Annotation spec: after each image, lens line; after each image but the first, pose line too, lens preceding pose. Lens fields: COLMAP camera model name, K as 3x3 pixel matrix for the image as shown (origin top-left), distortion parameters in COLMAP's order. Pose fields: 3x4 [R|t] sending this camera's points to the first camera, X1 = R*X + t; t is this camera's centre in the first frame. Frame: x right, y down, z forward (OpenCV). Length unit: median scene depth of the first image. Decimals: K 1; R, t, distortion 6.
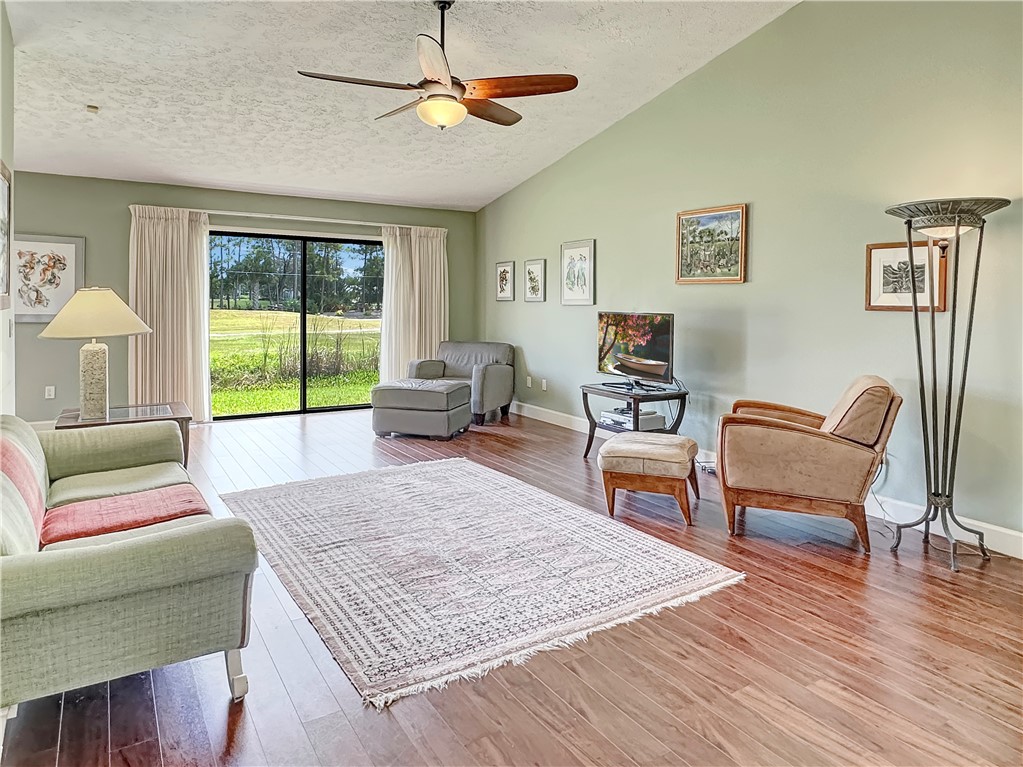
lens RADIAL K [[656.6, 0, 511.5], [0, 656.6, 383.5], [0, 0, 1]] dist [-0.005988, -0.001346]
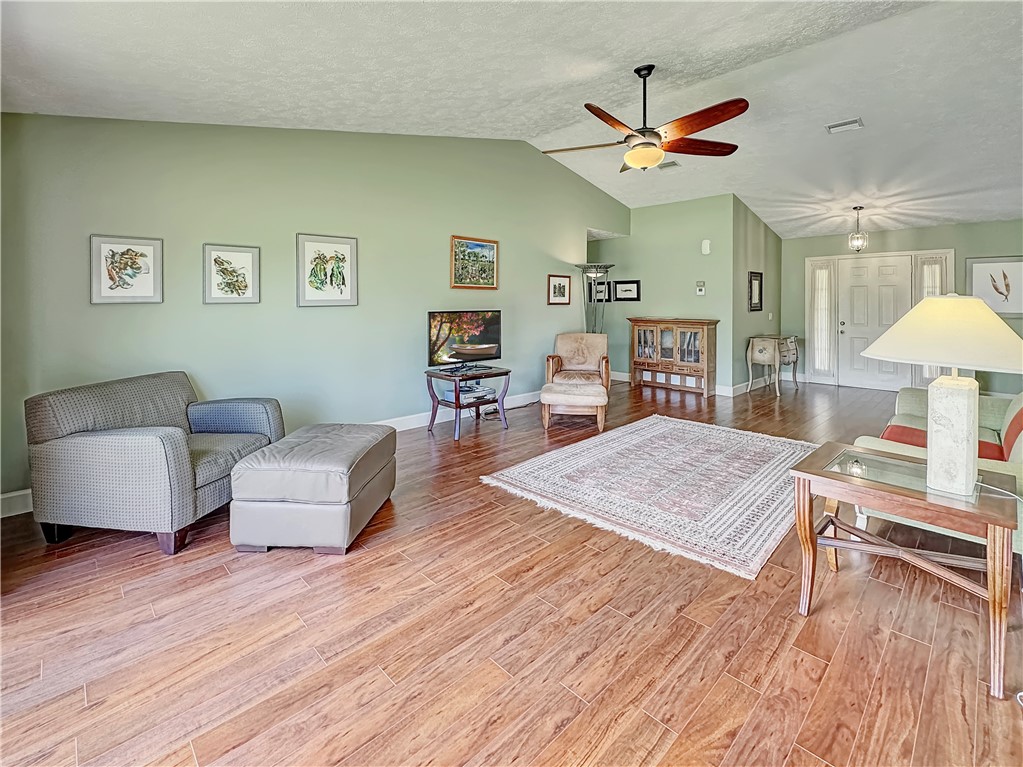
lens RADIAL K [[479.8, 0, 505.5], [0, 479.8, 387.4], [0, 0, 1]] dist [0.001705, 0.000058]
pose [[-0.217086, -0.186952, 0.958083, -0.741019], [0.114839, 0.969782, 0.215255, -0.151604], [-0.969374, 0.156755, -0.189057, 1.090826]]
